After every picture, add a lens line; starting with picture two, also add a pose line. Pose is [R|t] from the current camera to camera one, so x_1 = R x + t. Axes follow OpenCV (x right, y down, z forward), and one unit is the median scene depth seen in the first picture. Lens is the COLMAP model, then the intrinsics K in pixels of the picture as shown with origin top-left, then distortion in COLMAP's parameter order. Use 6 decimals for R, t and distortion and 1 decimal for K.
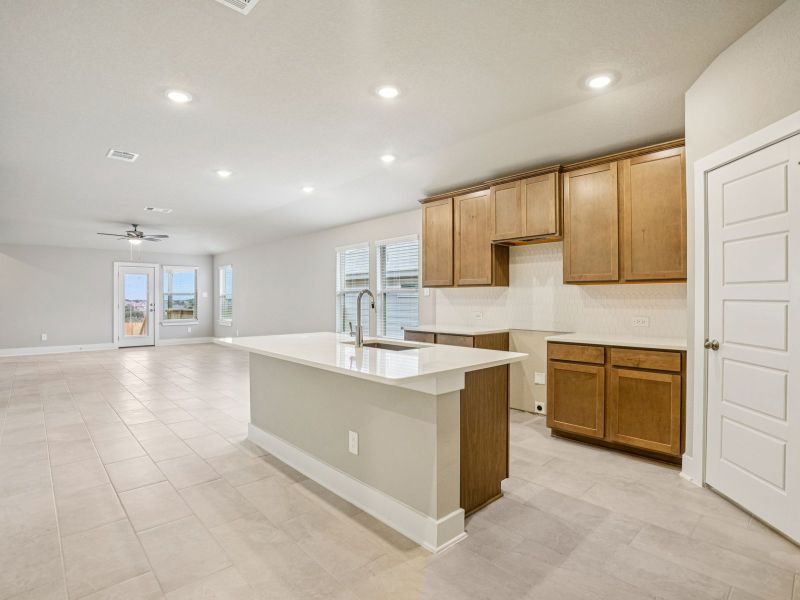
lens RADIAL K [[413.2, 0, 406.9], [0, 413.2, 300.8], [0, 0, 1]] dist [-0.031721, 0.005168]
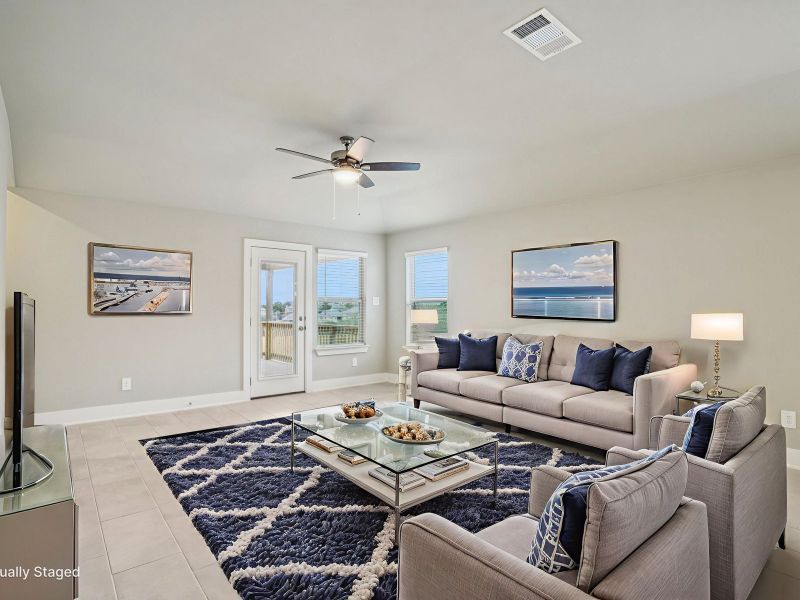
lens RADIAL K [[413.2, 0, 394.4], [0, 413.2, 303.8], [0, 0, 1]] dist [-0.031721, 0.005168]
pose [[0.998481, 0.003063, -0.055019, -0.465428], [-0.003959, 0.999861, -0.016191, -0.001444], [0.054962, 0.016384, 0.998354, 0.443815]]
